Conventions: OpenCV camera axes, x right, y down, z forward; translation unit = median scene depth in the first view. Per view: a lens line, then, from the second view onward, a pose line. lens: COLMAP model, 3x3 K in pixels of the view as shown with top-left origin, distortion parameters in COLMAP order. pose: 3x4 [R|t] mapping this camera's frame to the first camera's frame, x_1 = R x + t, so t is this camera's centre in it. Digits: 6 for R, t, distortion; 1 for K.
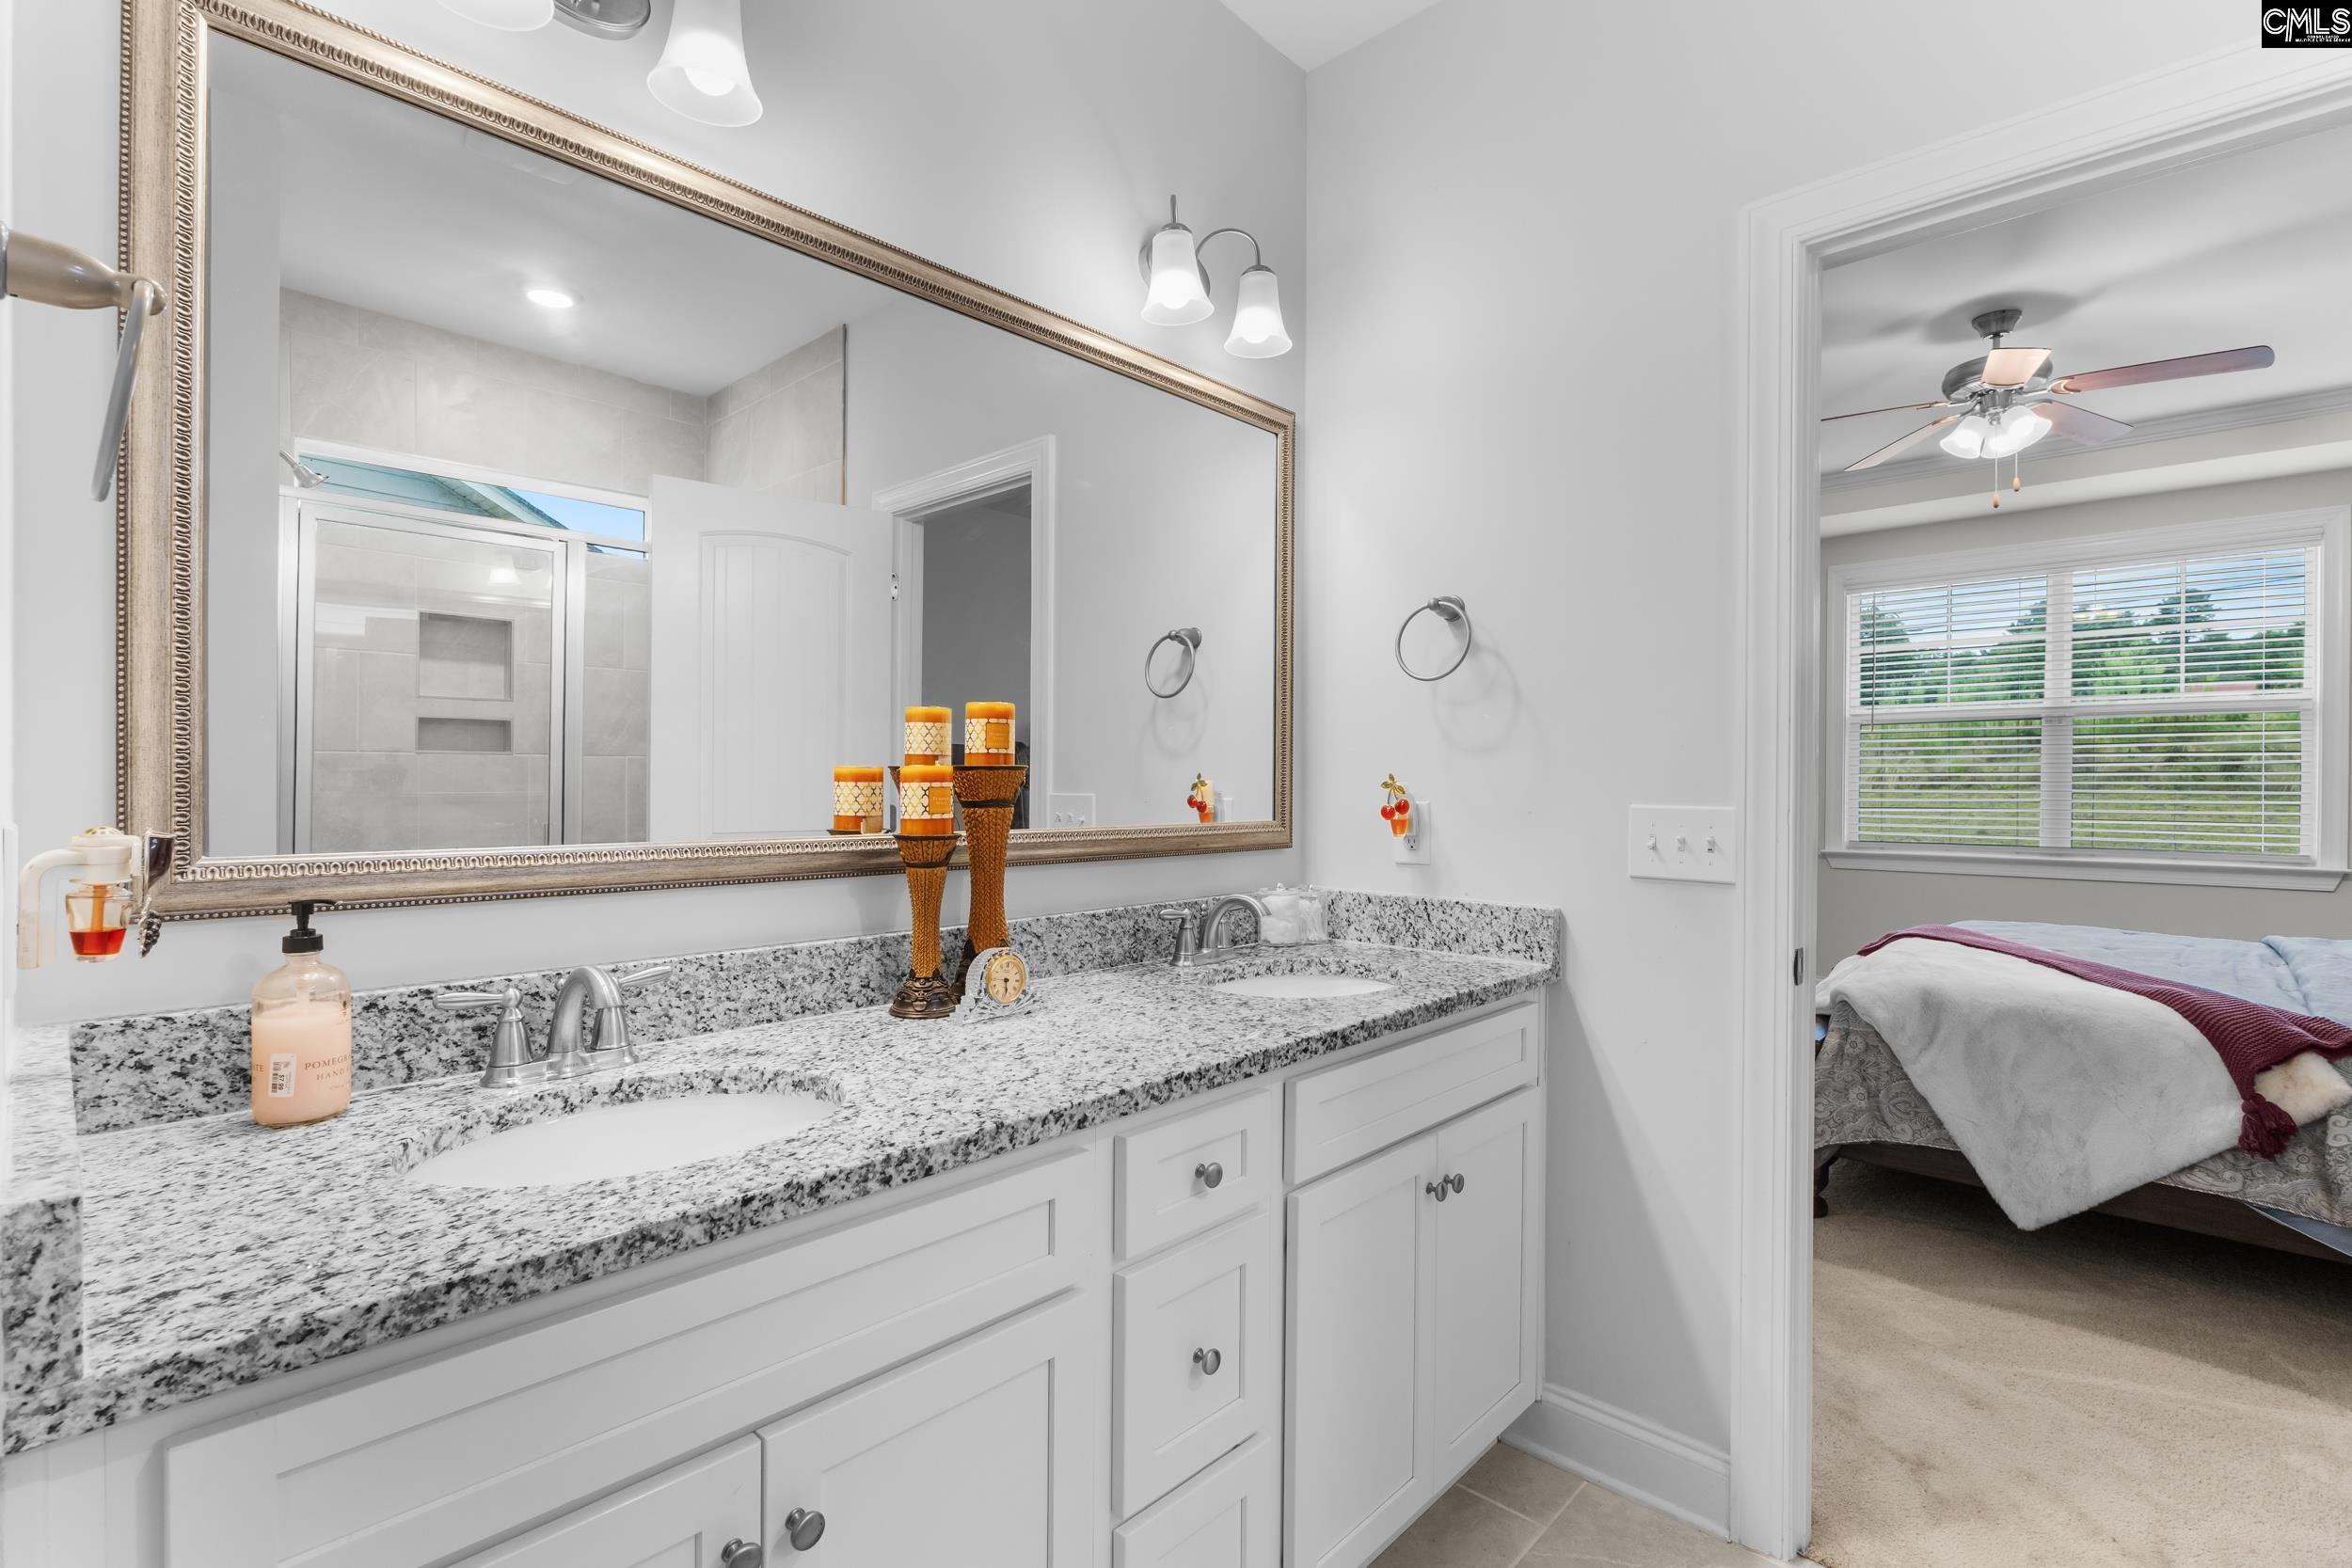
lens RADIAL K [[1069.0, 0, 1093.3], [0, 1069.0, 794.6], [0, 0, 1]] dist [-0.002573, 0.000034]
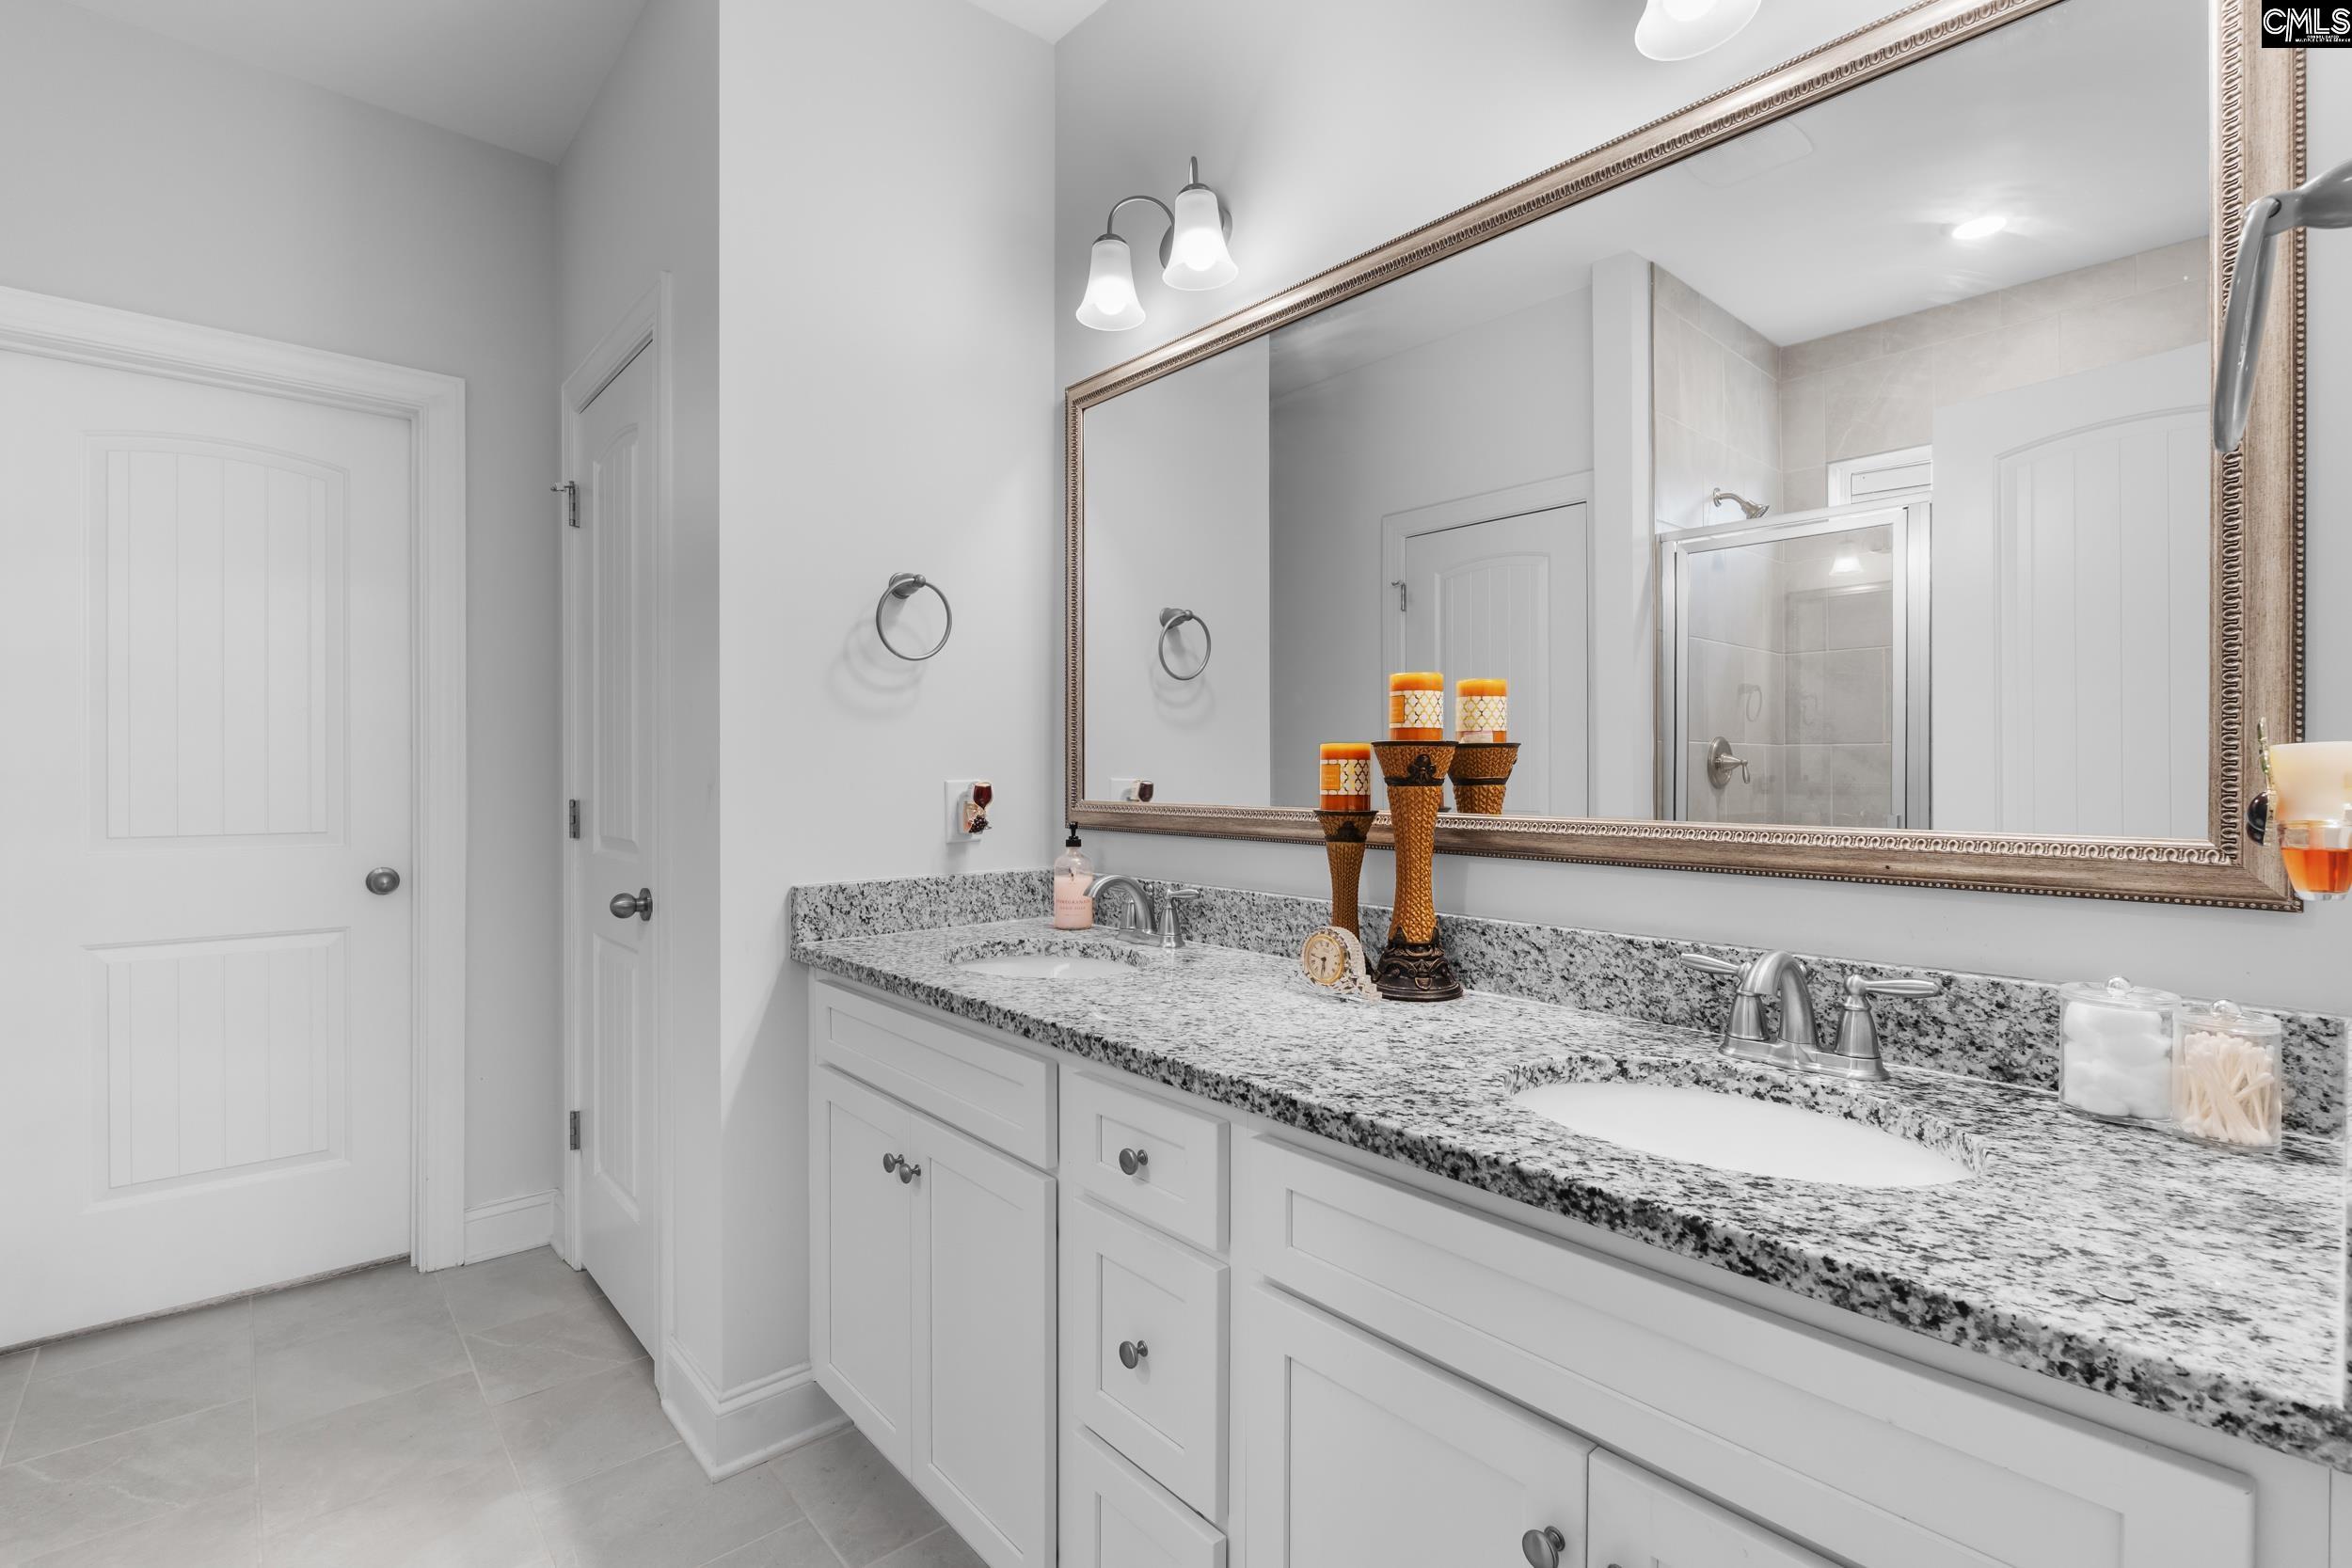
lens RADIAL K [[1078.7, 0, 1175.3], [0, 1078.7, 776.1], [0, 0, 1]] dist [-0.012094, 0.000329]
pose [[-0.057688, 0.005670, -0.998319, 0.964672], [-0.002740, 0.999979, 0.005838, -0.001068], [0.998331, 0.003072, -0.057671, 0.968748]]
